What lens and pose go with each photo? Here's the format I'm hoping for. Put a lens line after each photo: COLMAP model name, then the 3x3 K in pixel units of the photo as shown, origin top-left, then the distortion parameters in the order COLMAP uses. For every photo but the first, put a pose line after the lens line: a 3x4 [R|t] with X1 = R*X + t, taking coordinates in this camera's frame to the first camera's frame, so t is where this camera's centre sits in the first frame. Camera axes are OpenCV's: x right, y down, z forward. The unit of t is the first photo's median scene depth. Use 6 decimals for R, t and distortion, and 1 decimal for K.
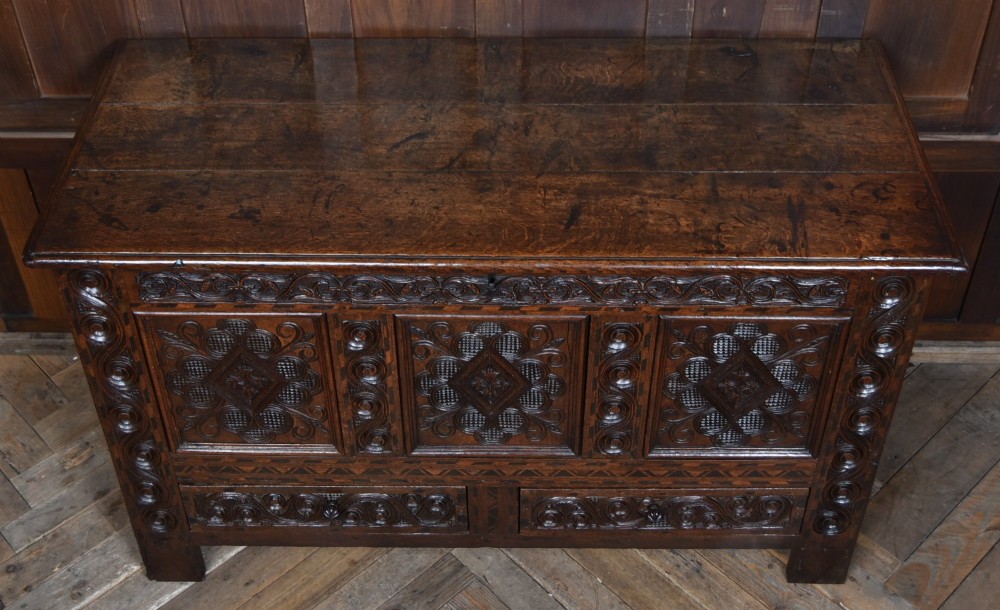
lens RADIAL K [[1259.0, 0, 489.7], [0, 1259.0, 214.9], [0, 0, 1]] dist [-0.012055, 0.000000]
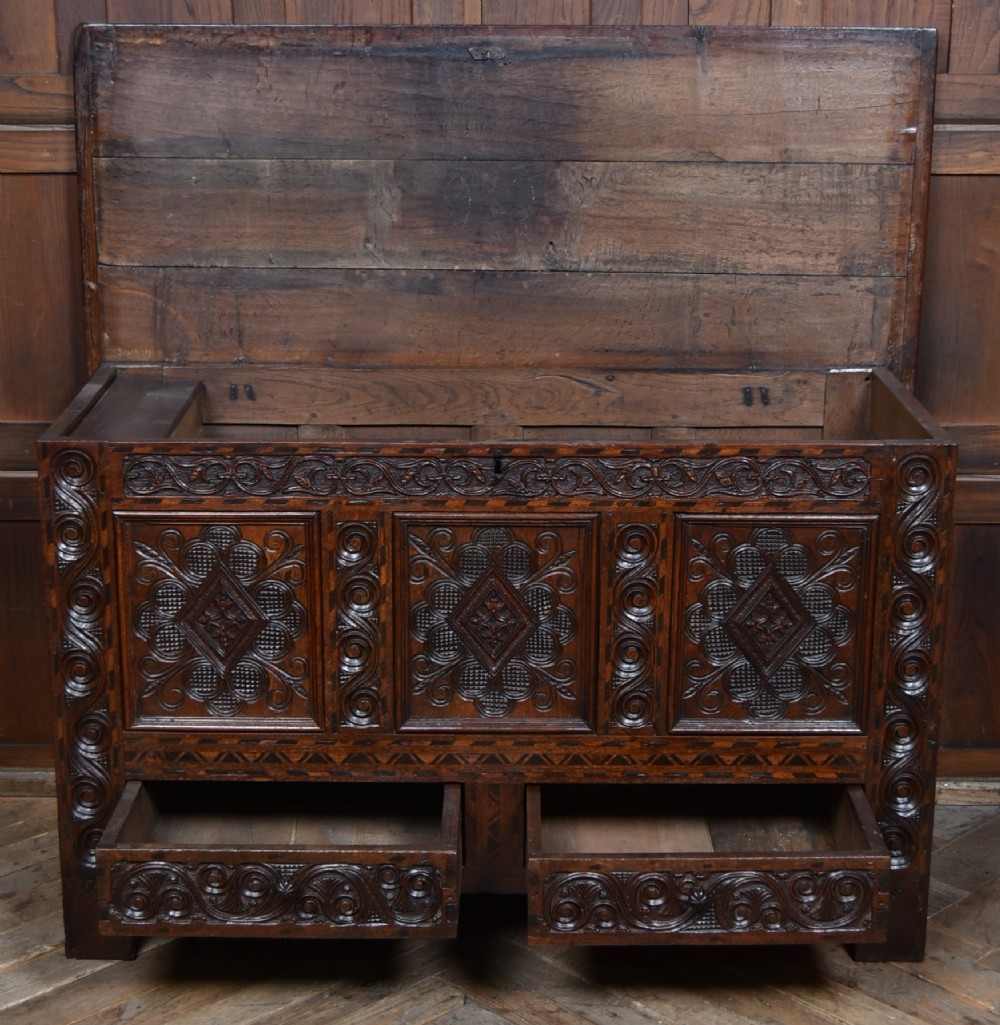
lens RADIAL K [[1997.9, 0, 481.1], [0, 1997.9, 539.3], [0, 0, 1]] dist [-0.020611, 0.000000]
pose [[0.999920, 0.011686, 0.004764, -0.015712], [-0.008784, 0.915548, -0.402113, 0.640436], [-0.009061, 0.402039, 0.915578, -0.326944]]
